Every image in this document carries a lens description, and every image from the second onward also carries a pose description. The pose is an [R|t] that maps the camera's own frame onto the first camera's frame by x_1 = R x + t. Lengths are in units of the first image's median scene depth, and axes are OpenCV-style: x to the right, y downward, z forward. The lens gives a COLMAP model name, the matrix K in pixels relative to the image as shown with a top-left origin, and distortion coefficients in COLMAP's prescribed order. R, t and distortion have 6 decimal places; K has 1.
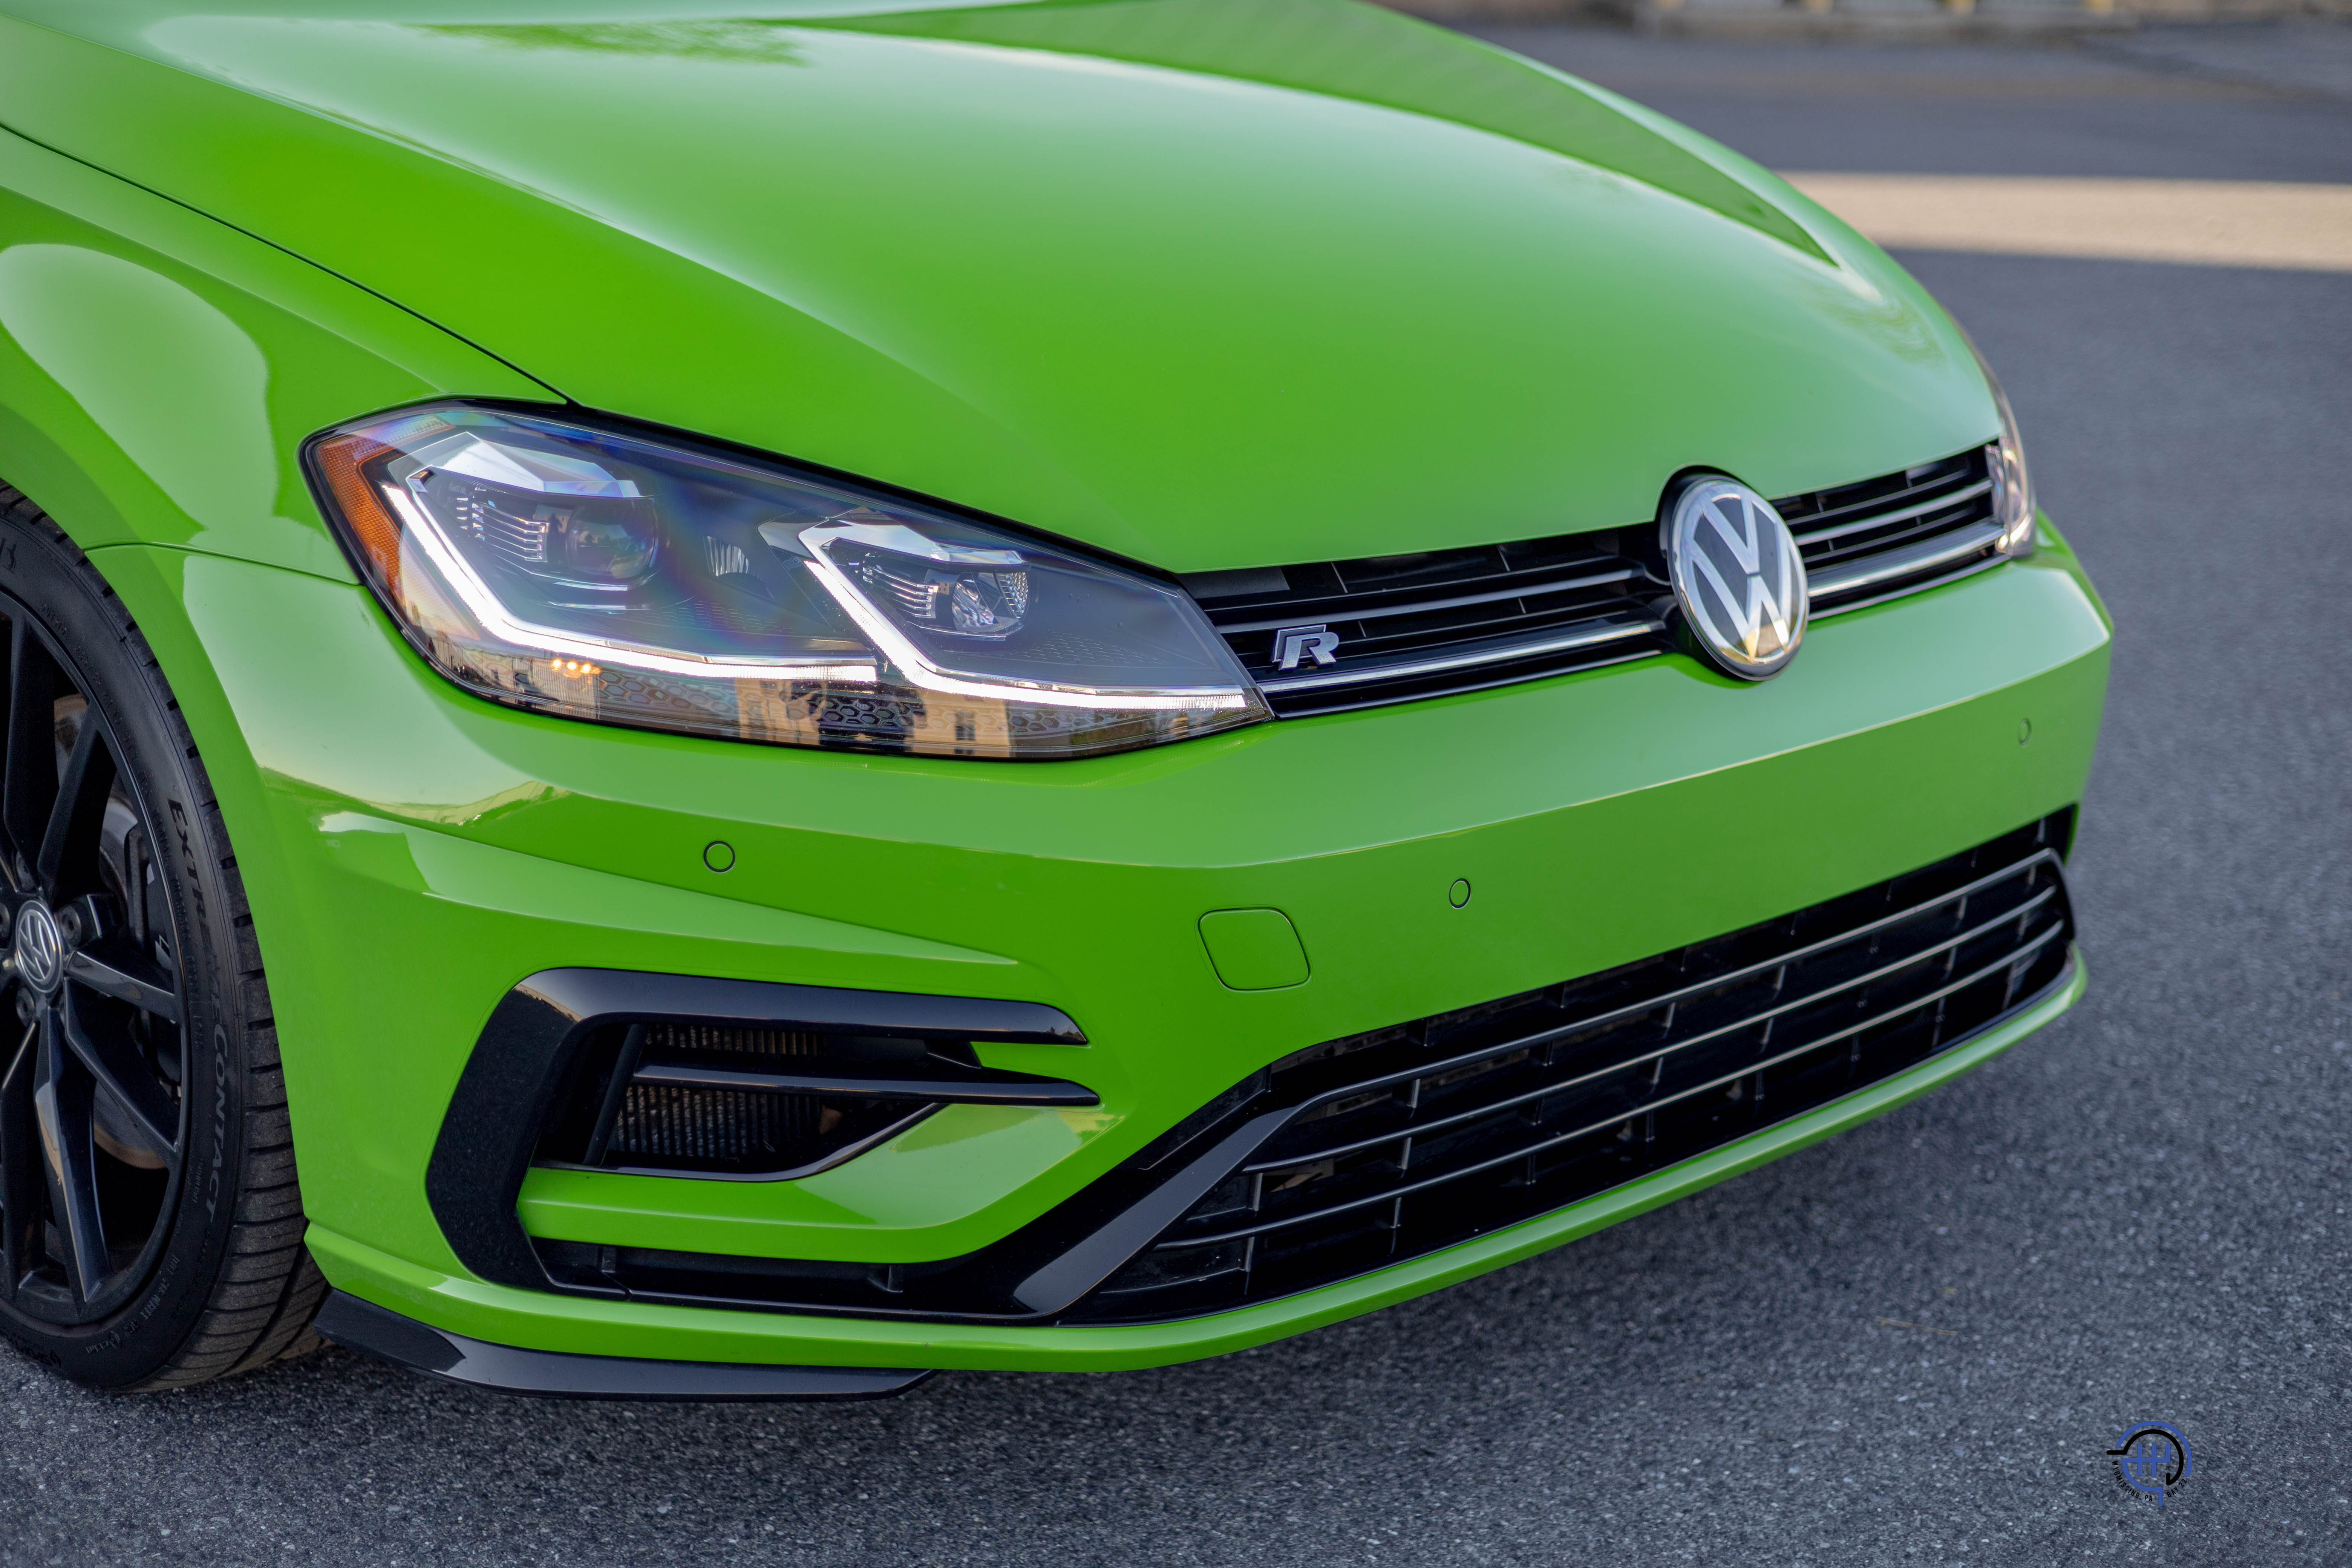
lens RADIAL K [[3308.7, 0, 1176.0], [0, 3308.7, 784.0], [0, 0, 1]] dist [0.032914, -0.050783]
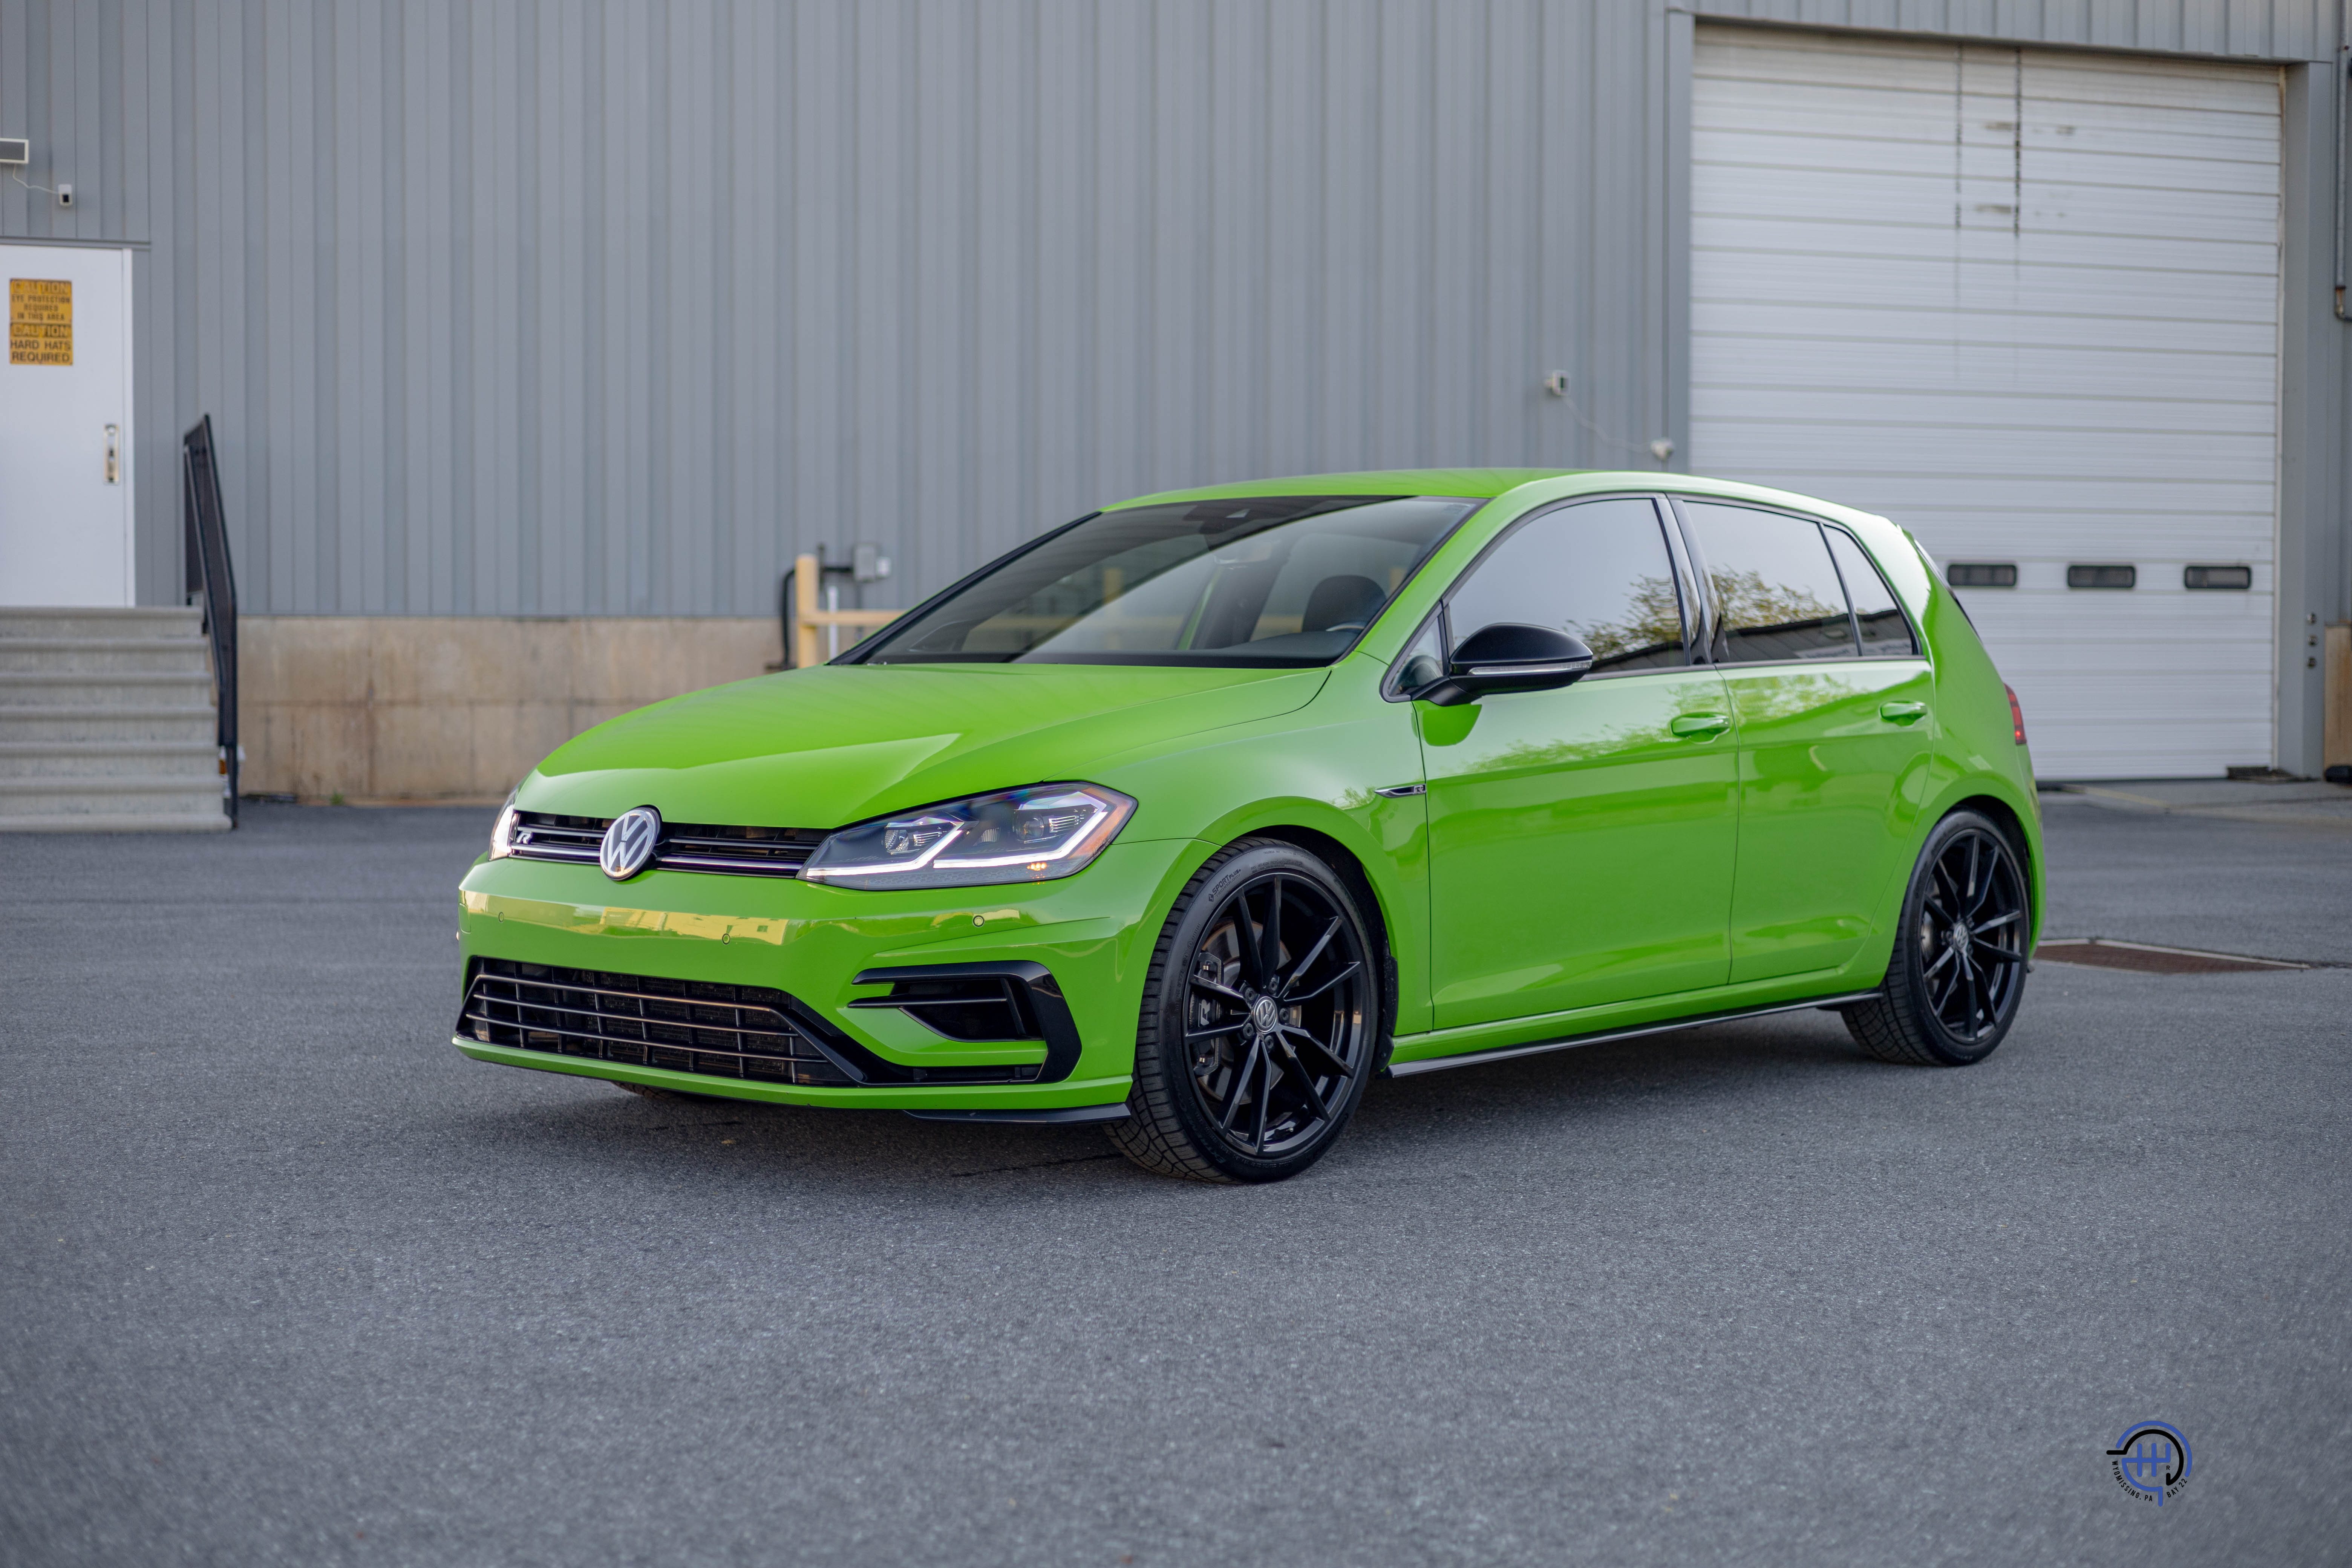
lens RADIAL K [[3308.7, 0, 1176.0], [0, 3308.7, 784.0], [0, 0, 1]] dist [0.032914, -0.050783]
pose [[0.054716, 0.007591, -0.998473, 3.194187], [-0.265527, 0.964076, -0.007221, -0.230647], [0.962549, 0.265517, 0.054766, 1.407172]]
